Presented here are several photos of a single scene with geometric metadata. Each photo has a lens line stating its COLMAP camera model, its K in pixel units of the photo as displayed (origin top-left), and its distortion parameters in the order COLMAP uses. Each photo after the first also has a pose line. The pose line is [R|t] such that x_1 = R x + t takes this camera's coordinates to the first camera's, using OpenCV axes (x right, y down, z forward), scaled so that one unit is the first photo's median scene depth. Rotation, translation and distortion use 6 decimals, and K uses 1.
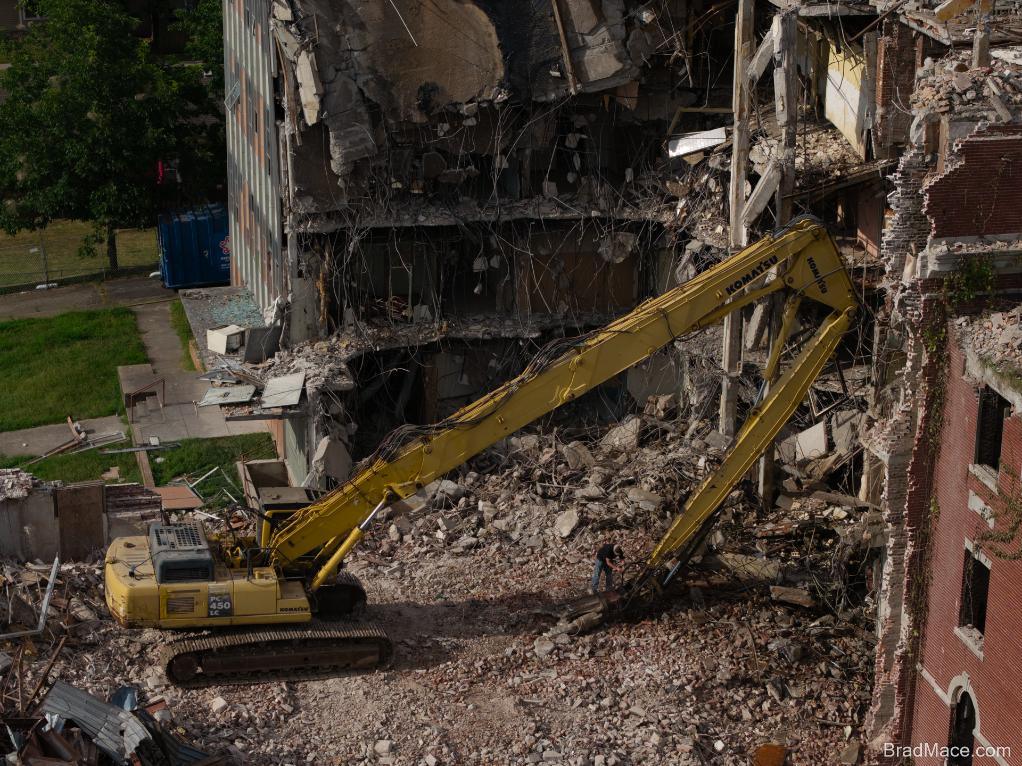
lens RADIAL K [[2352.4, 0, 511.0], [0, 2352.4, 383.0], [0, 0, 1]] dist [-0.031208, -0.066246]
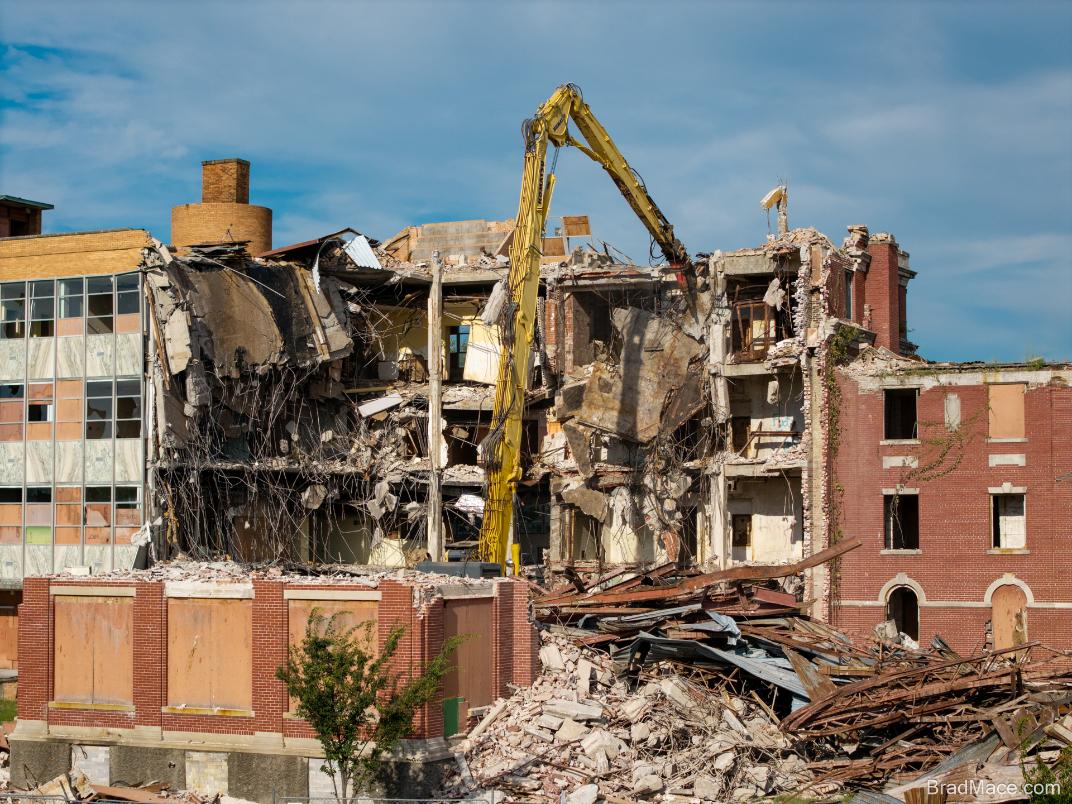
lens RADIAL K [[2181.3, 0, 536.0], [0, 2181.3, 402.0], [0, 0, 1]] dist [-0.064014, -0.167180]
pose [[0.642846, 0.038399, 0.765032, -0.840639], [0.269556, 0.923519, -0.272858, 0.268429], [-0.716999, 0.381625, 0.583330, 0.201695]]
